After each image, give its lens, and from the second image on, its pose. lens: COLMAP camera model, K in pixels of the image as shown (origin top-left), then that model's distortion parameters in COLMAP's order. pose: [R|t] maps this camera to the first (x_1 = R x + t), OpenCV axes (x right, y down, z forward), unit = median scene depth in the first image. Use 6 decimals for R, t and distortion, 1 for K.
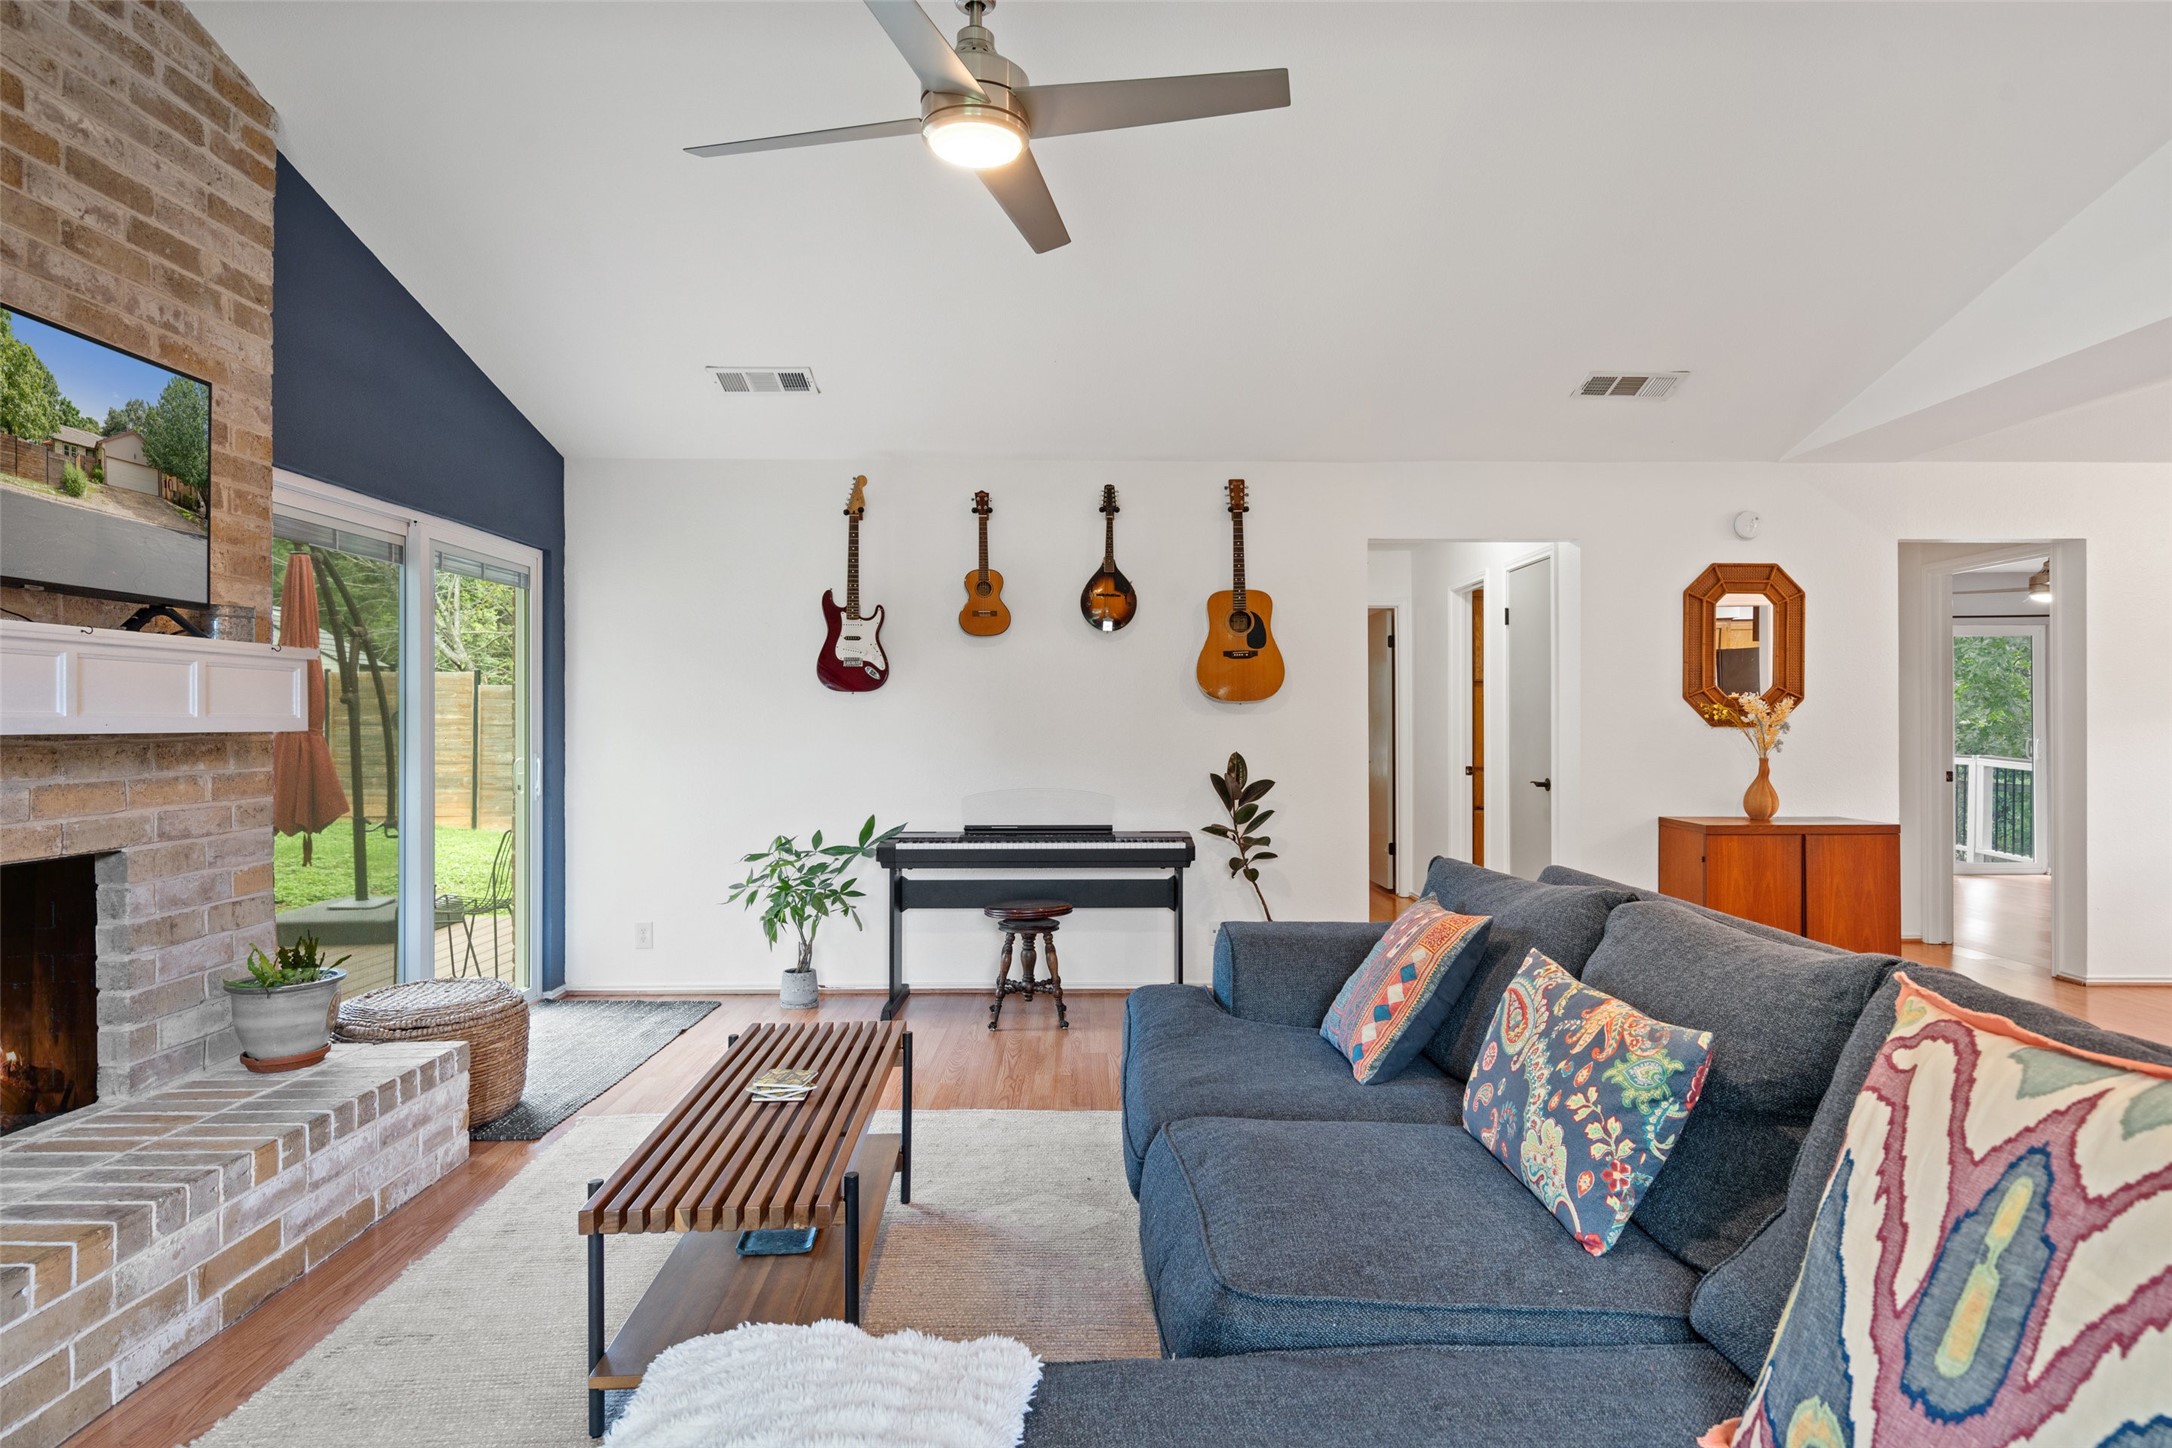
lens RADIAL K [[1193.2, 0, 1116.1], [0, 1193.2, 721.2], [0, 0, 1]] dist [0.001580, 0.001223]
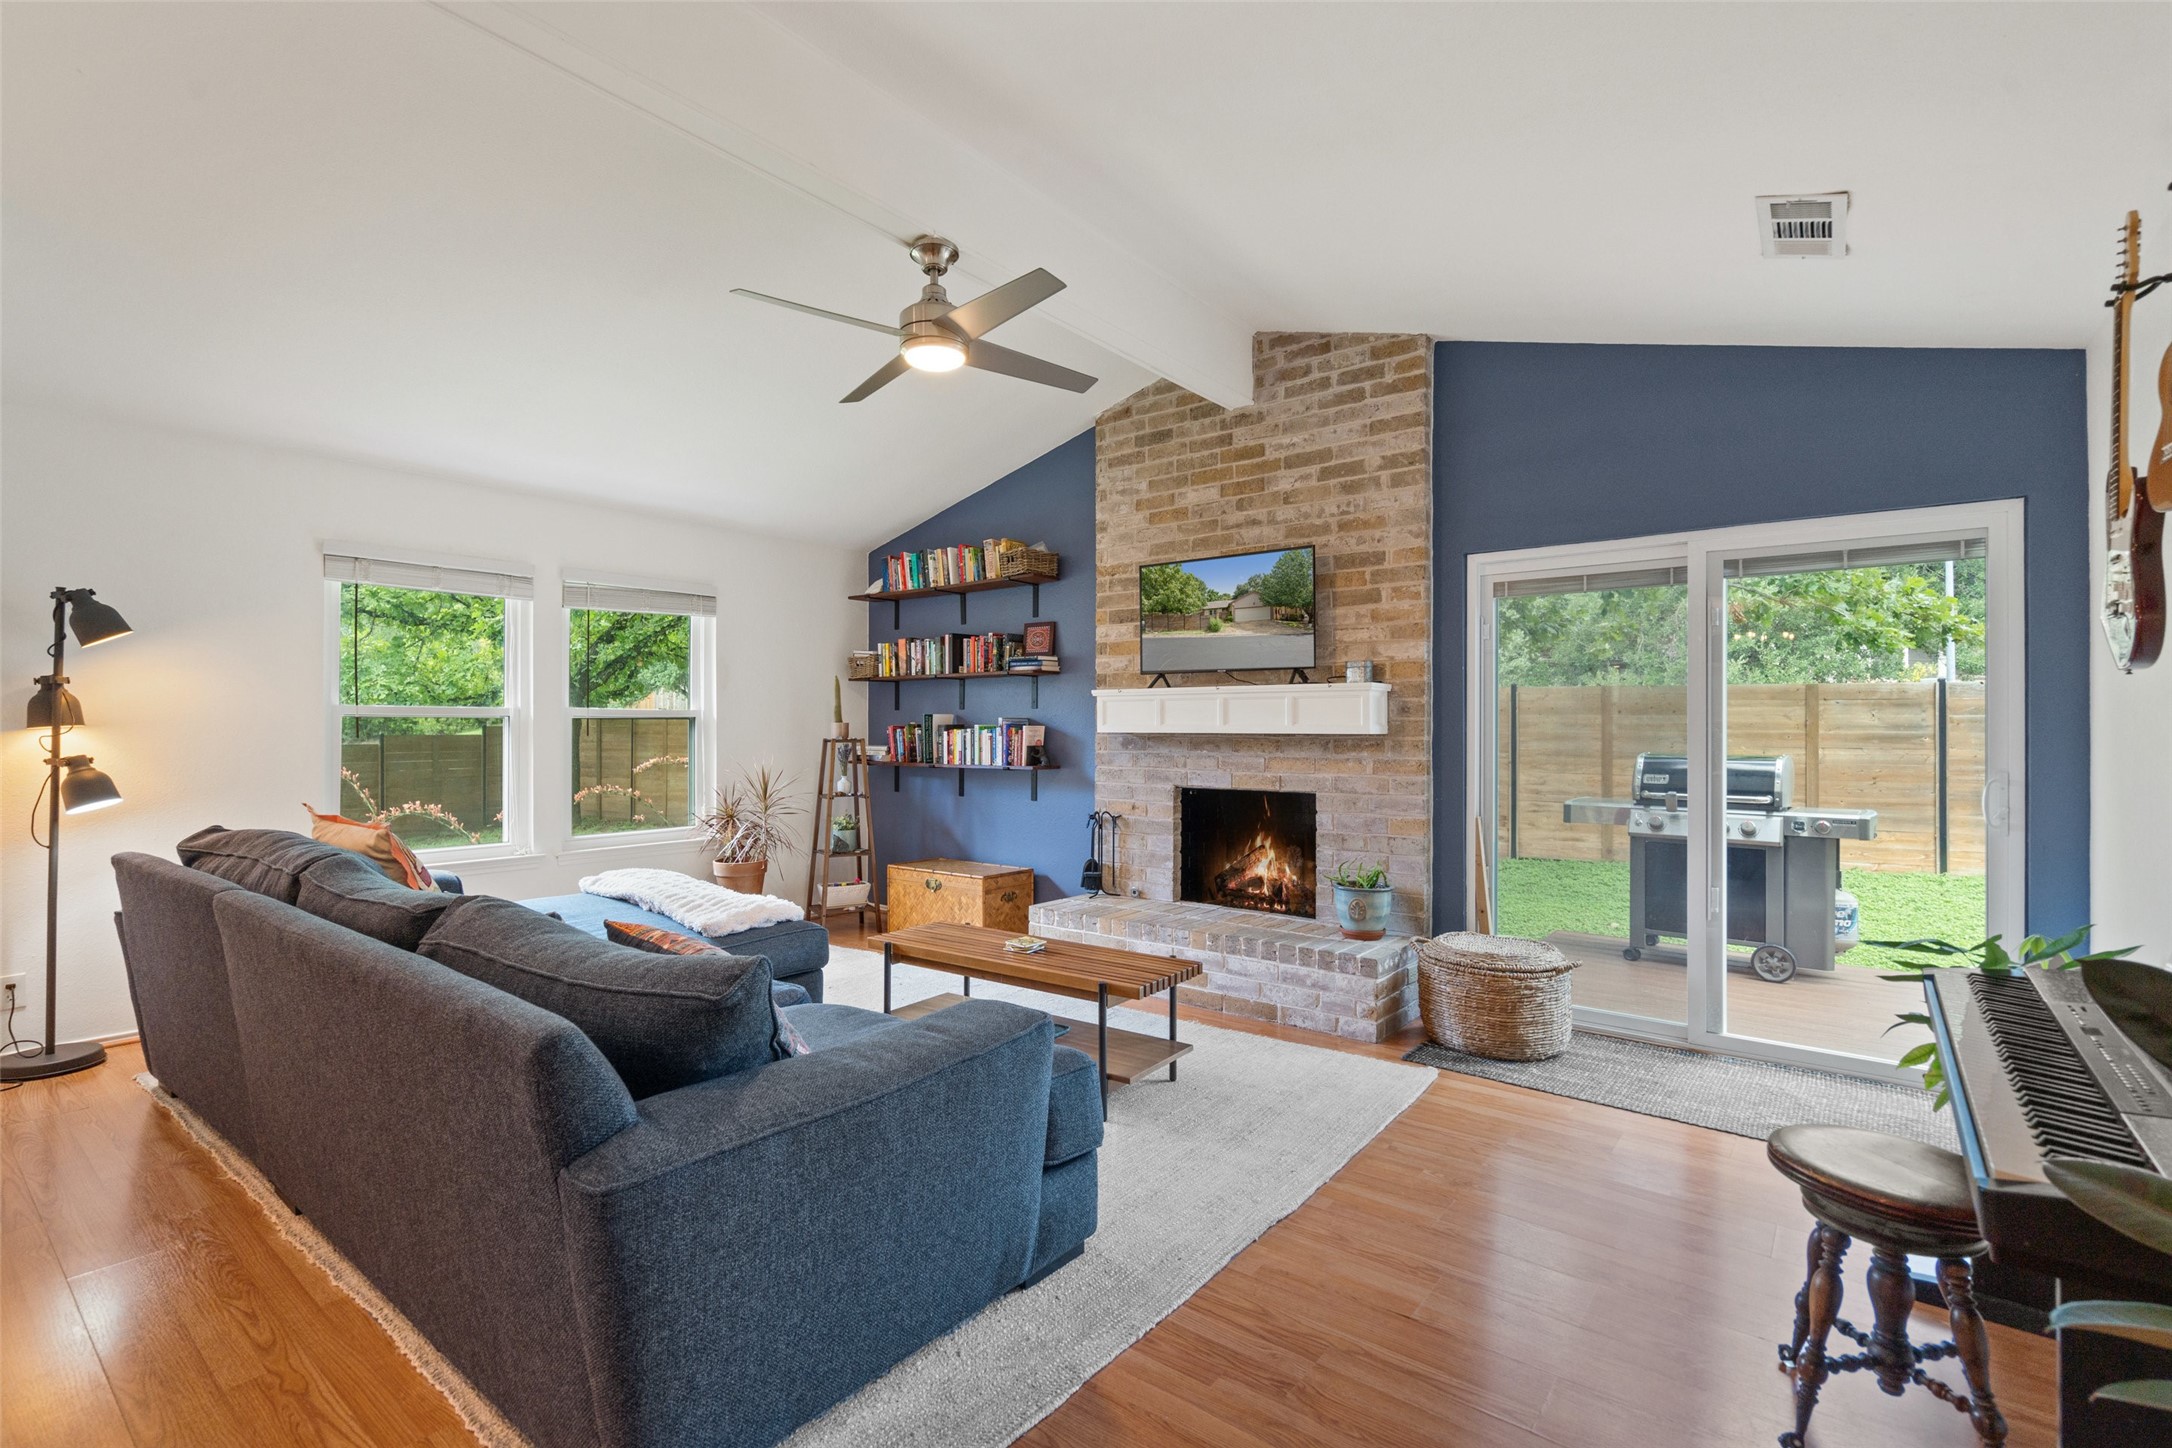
lens RADIAL K [[995.6, 0, 1084.3], [0, 995.6, 721.1], [0, 0, 1]] dist [-0.002562, 0.001224]
pose [[-0.635754, -0.005323, -0.771873, 0.577726], [-0.001323, 0.999982, -0.005807, -0.000682], [0.771890, -0.002671, -0.635750, 1.500001]]
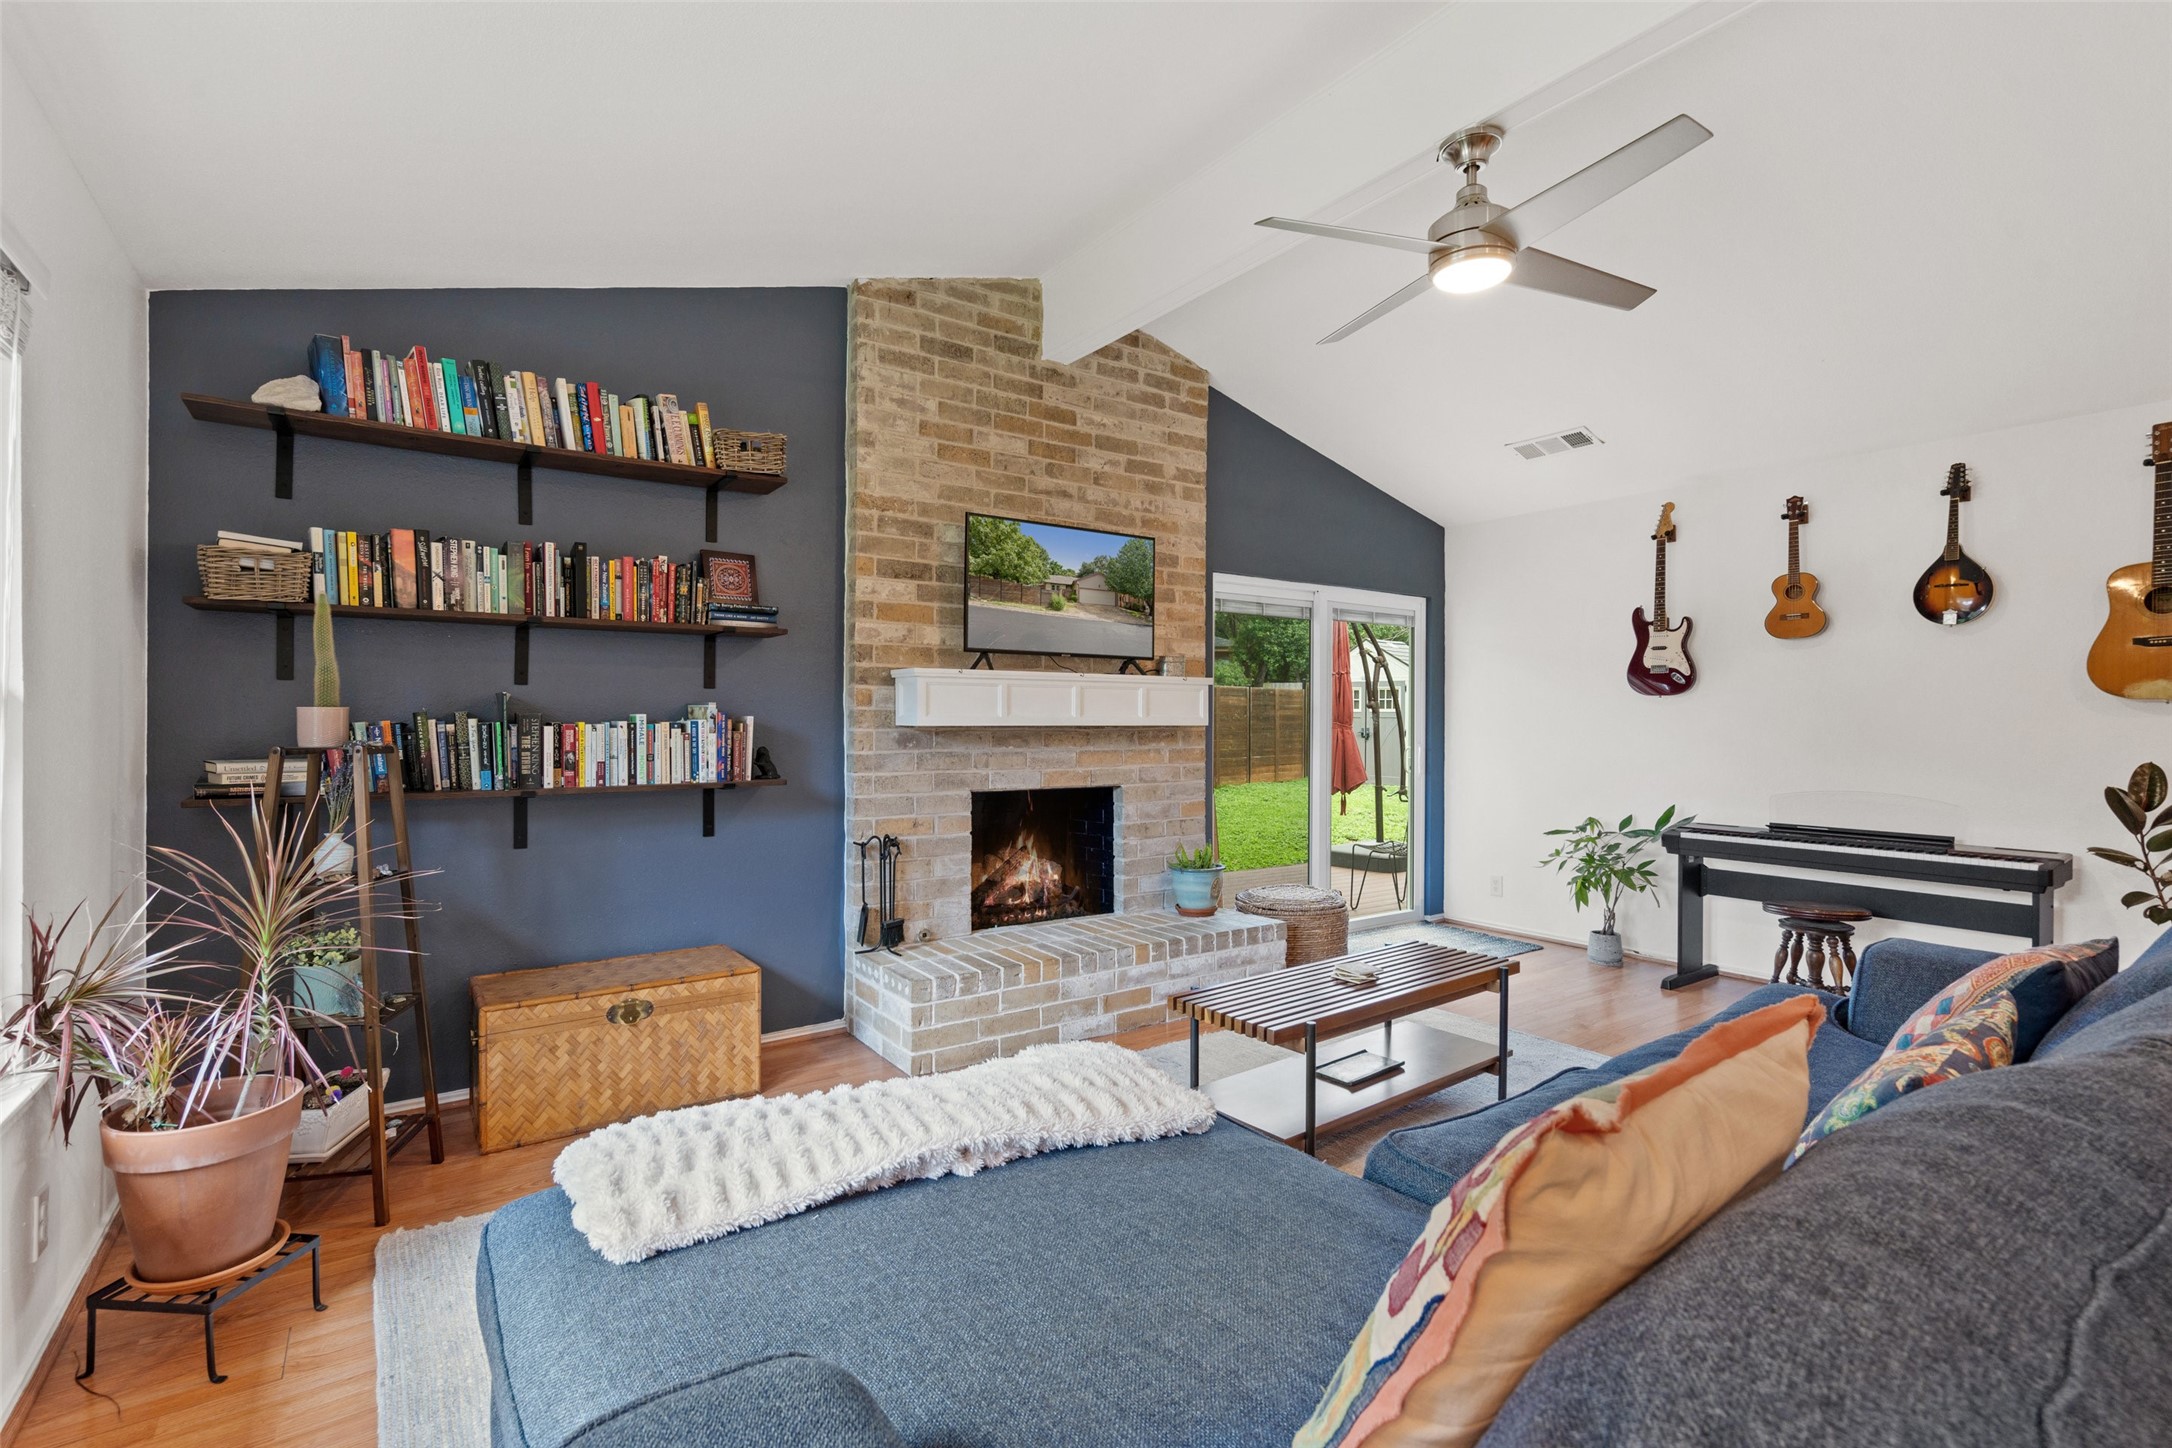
lens RADIAL K [[995.6, 0, 1084.3], [0, 995.6, 721.1], [0, 0, 1]] dist [-0.002562, 0.001224]
pose [[0.555742, 0.004491, -0.831342, 0.415744], [-0.004135, 0.999988, 0.002638, -0.001227], [0.831344, 0.001972, 0.555754, 0.041125]]
